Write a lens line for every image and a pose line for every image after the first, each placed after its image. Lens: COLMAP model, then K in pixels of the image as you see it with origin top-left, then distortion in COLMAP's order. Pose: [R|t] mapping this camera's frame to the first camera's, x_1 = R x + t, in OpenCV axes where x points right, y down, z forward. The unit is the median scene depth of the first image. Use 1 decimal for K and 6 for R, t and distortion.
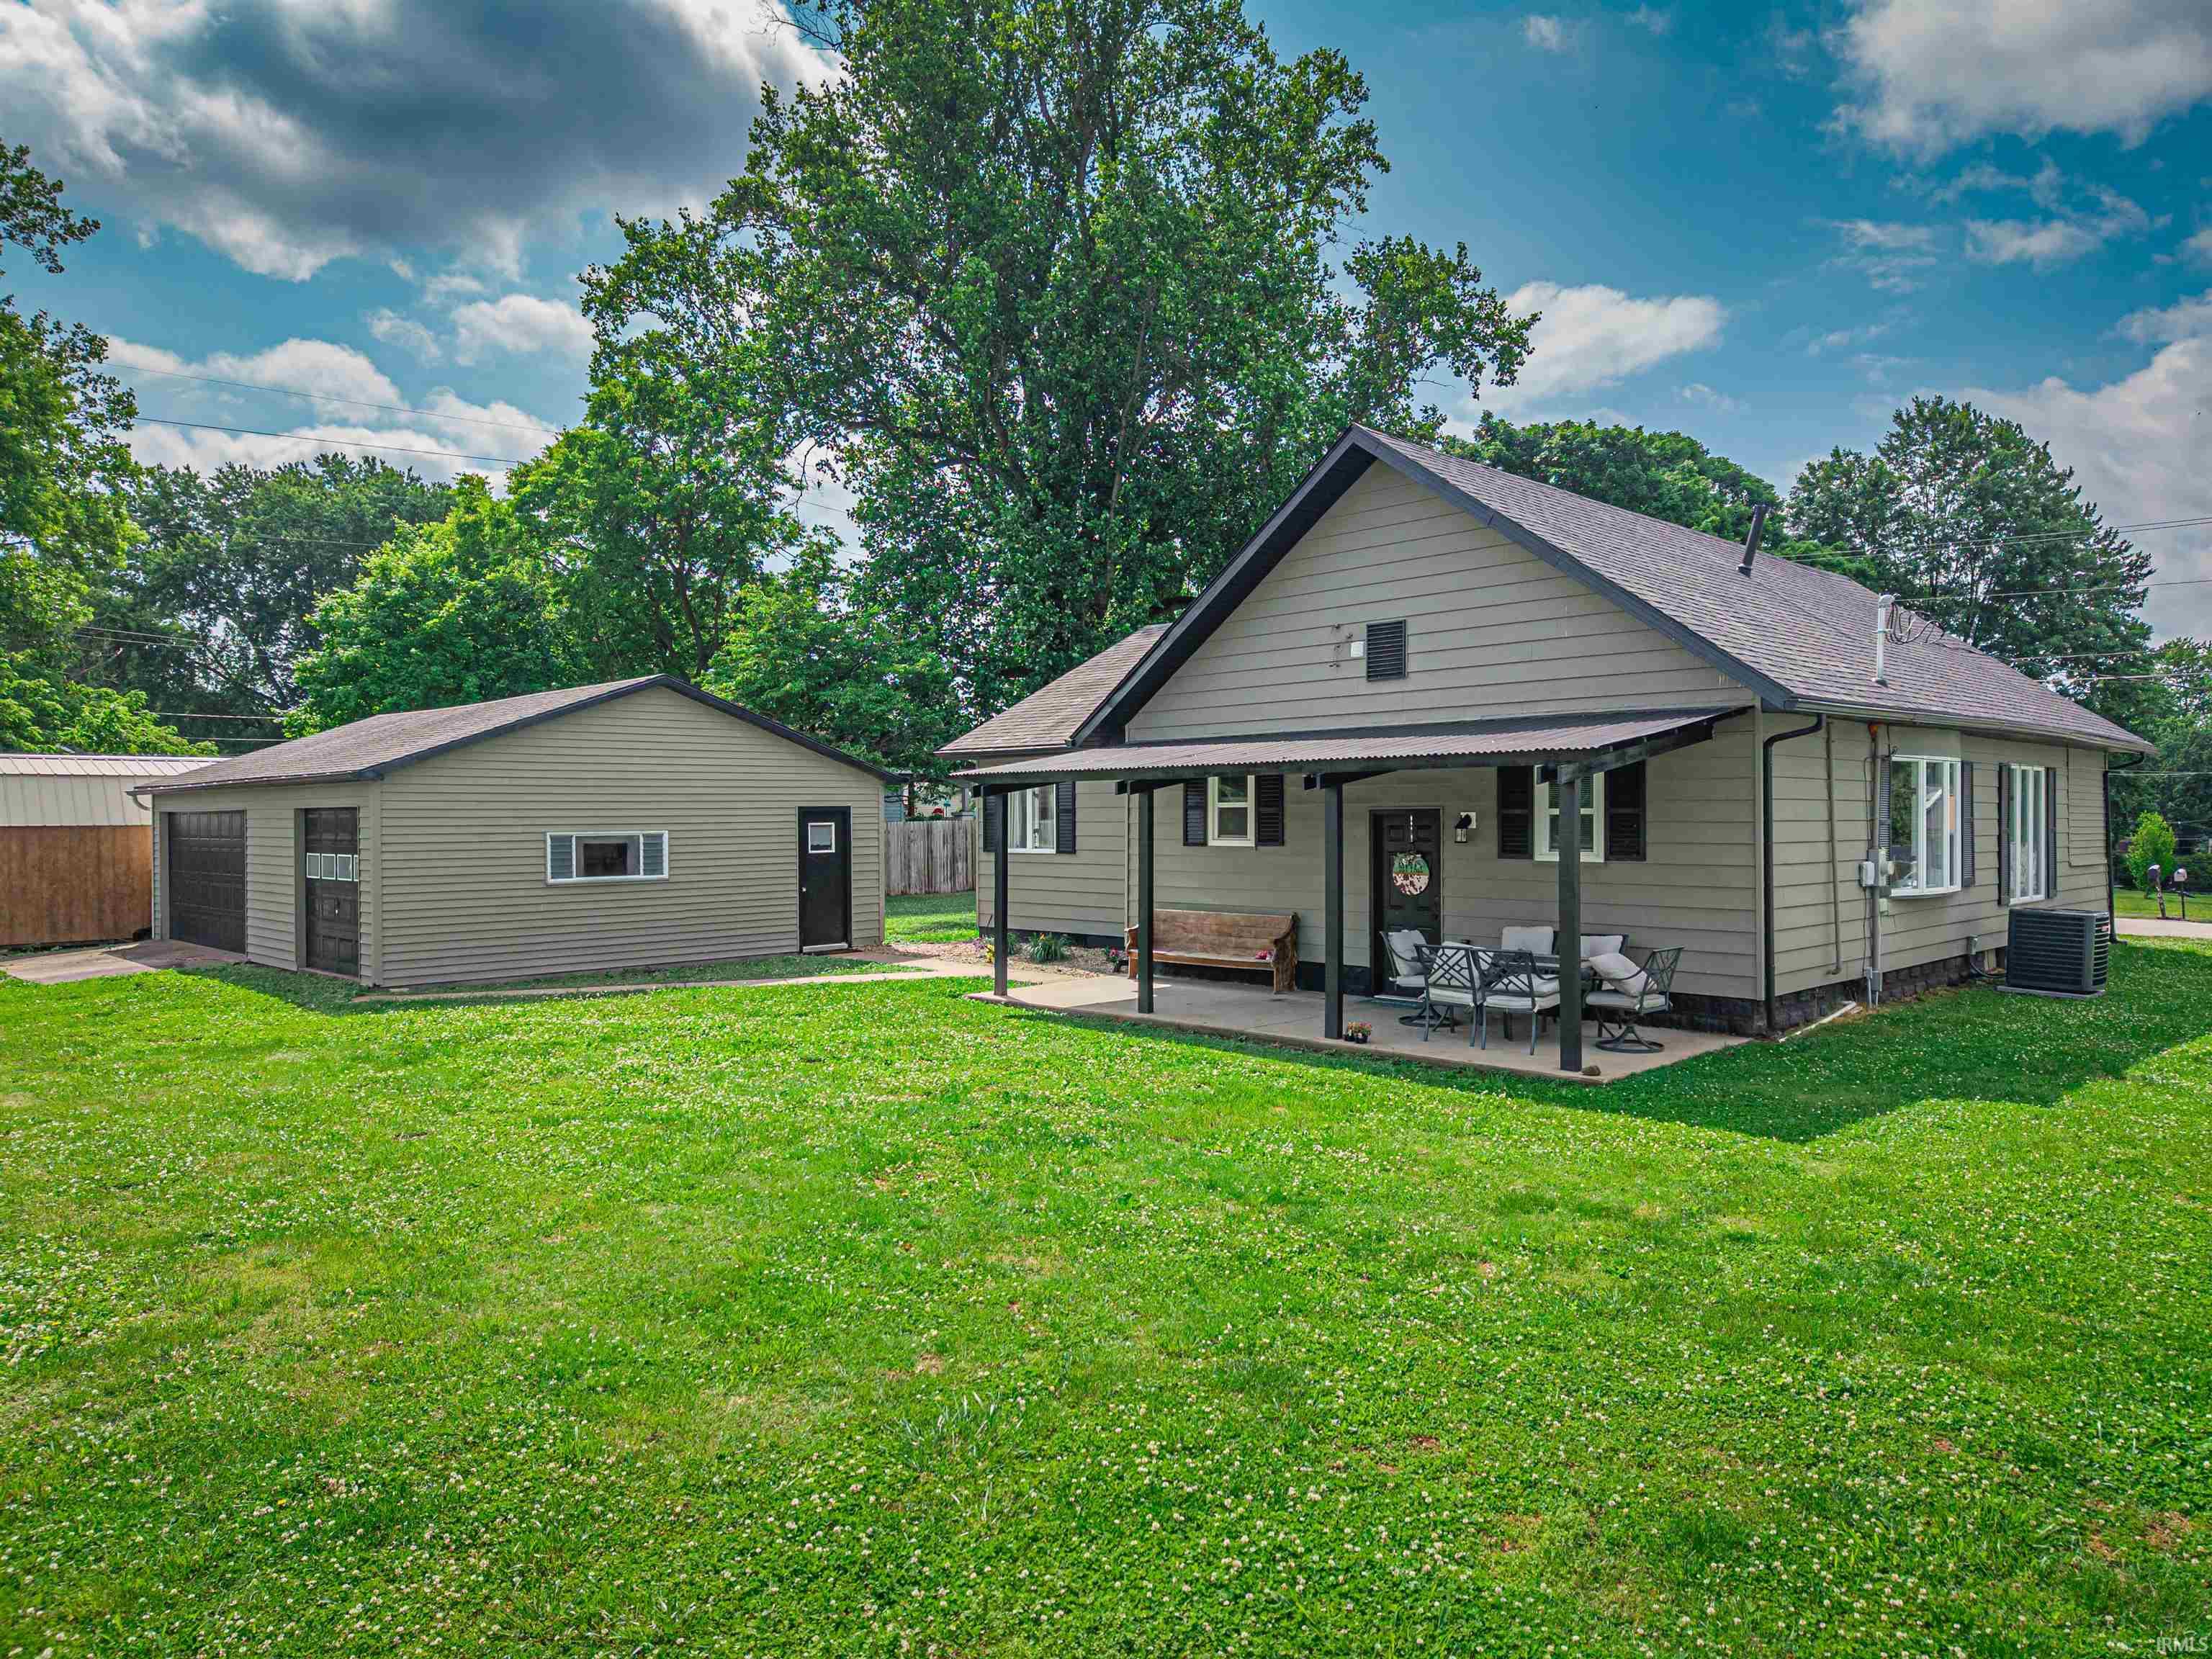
lens RADIAL K [[1476.6, 0, 1092.5], [0, 1476.6, 827.9], [0, 0, 1]] dist [-0.002804, -0.001609]
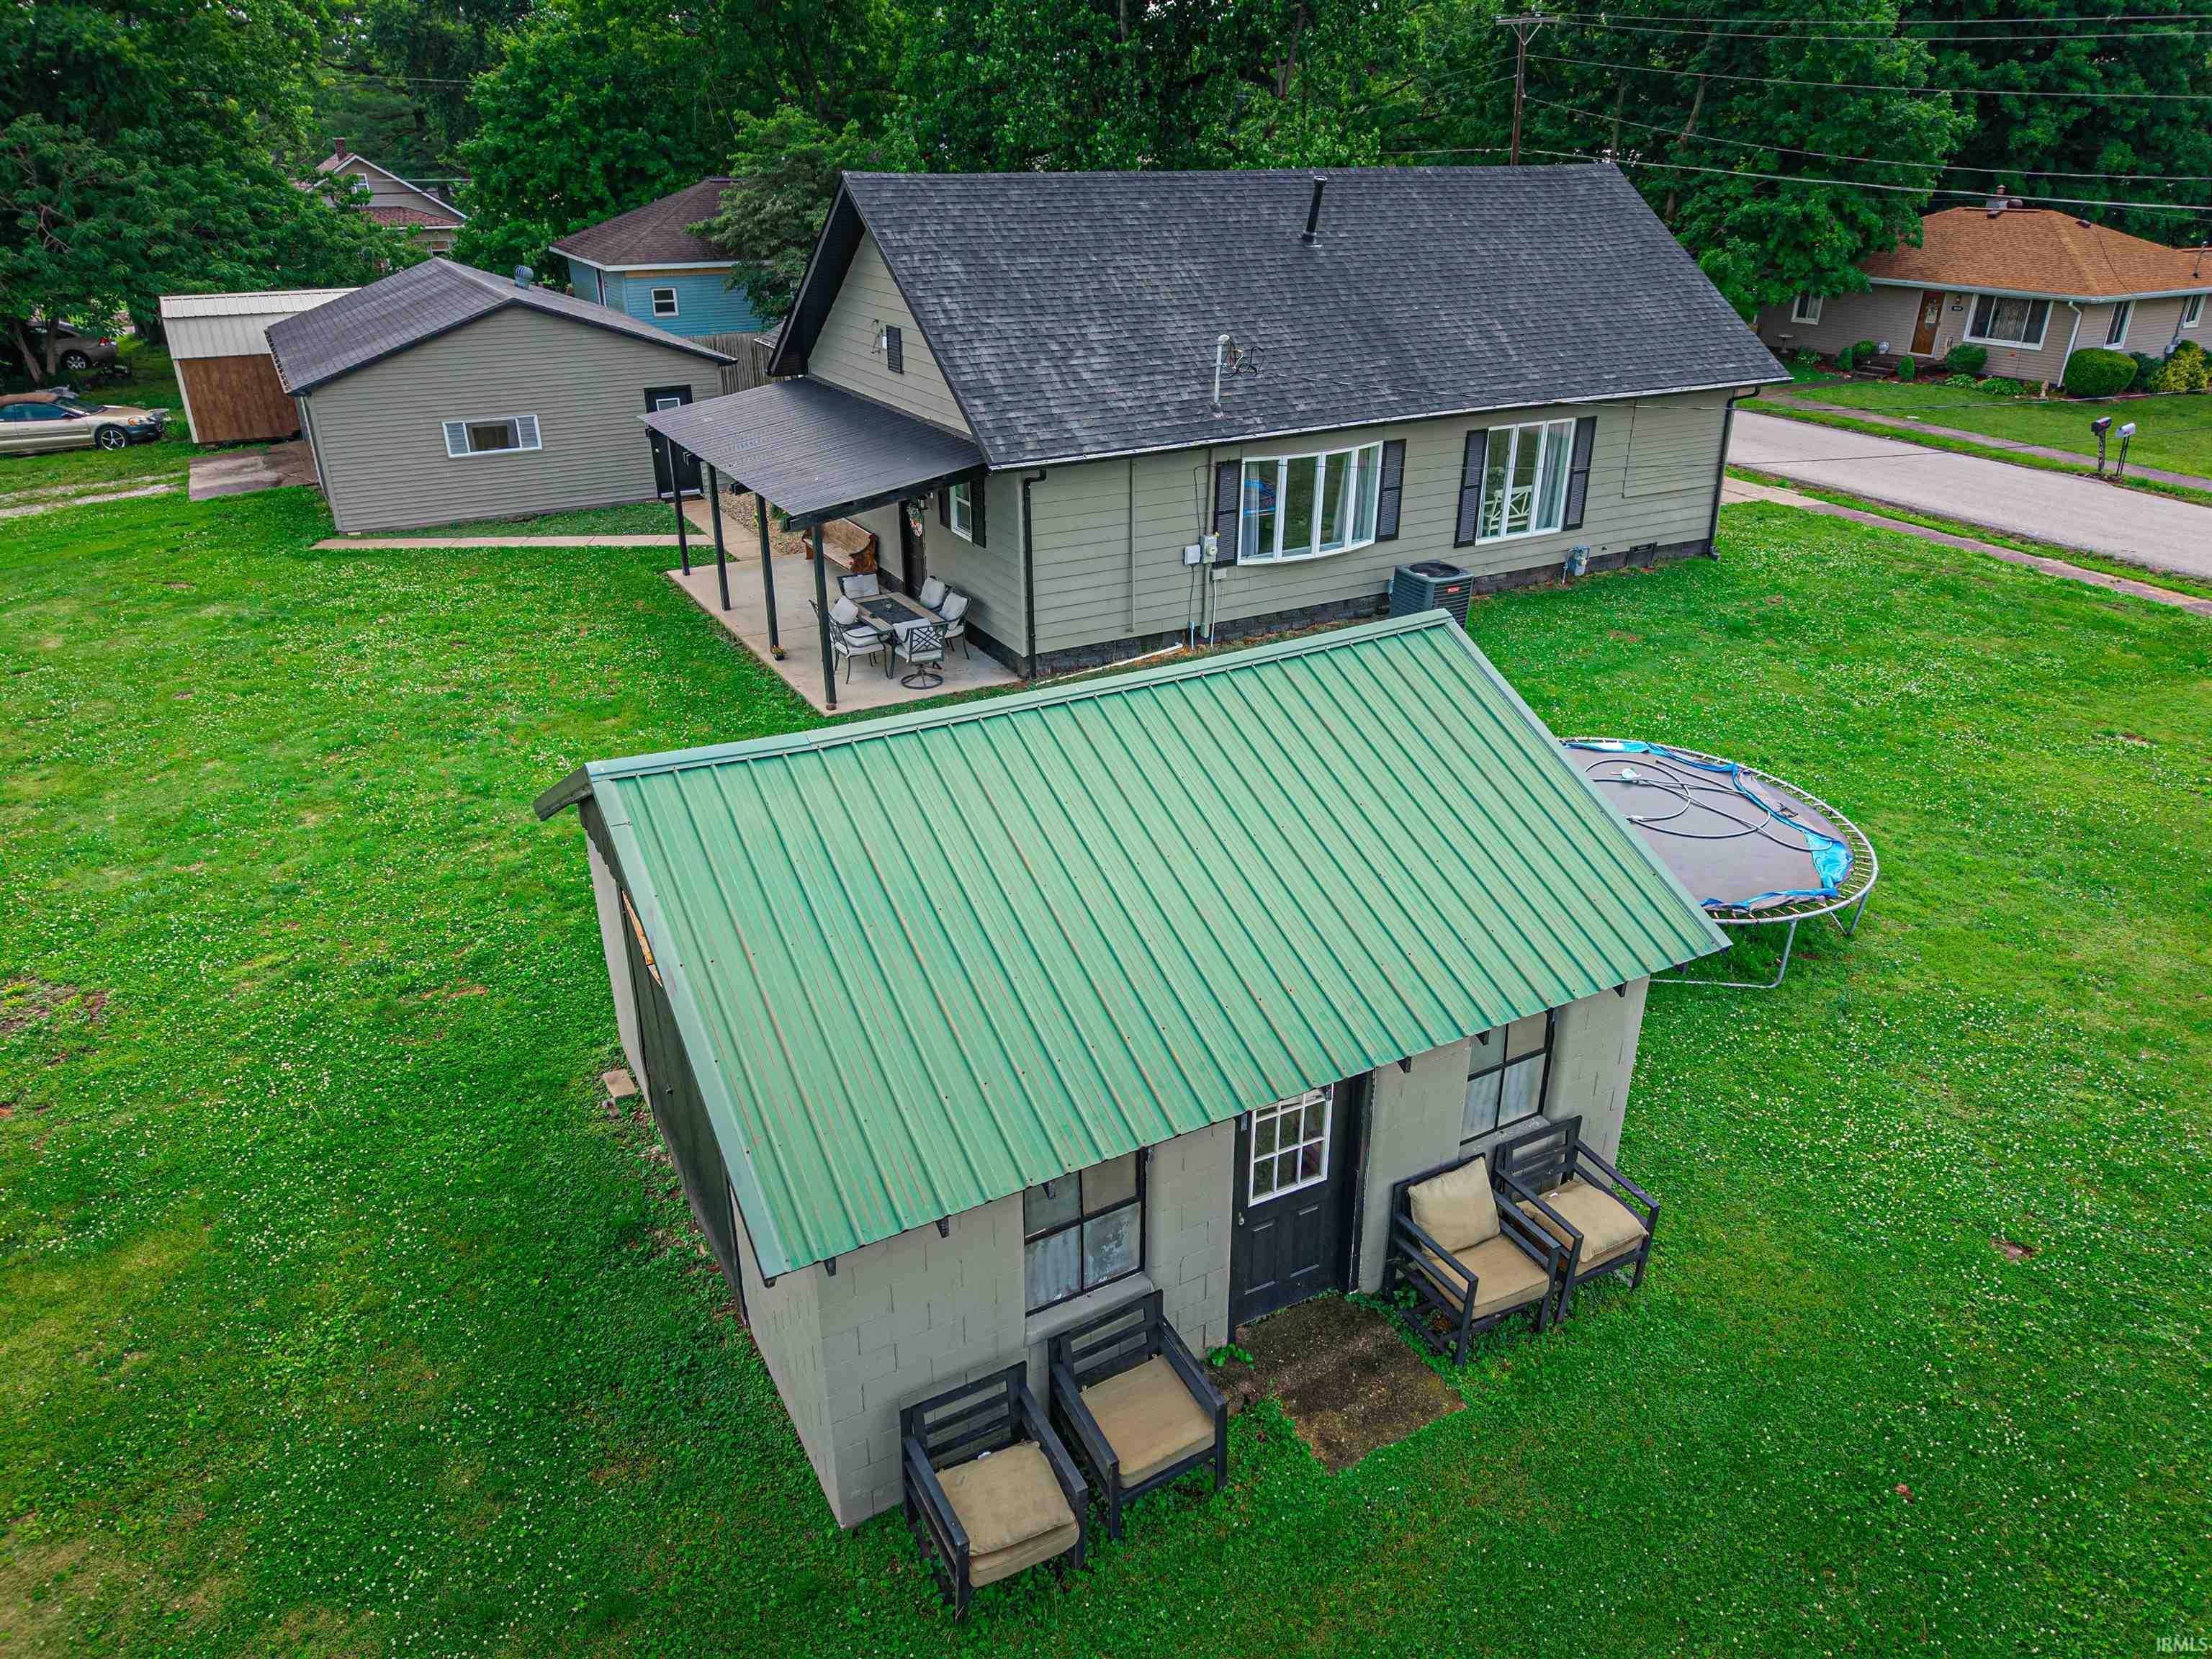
lens RADIAL K [[1476.6, 0, 1109.3], [0, 1476.6, 824.3], [0, 0, 1]] dist [-0.002804, -0.001609]
pose [[0.963546, 0.120718, -0.238759, 0.753244], [-0.009449, 0.907215, 0.420561, -0.292741], [0.267375, -0.402974, 0.875284, -0.282335]]
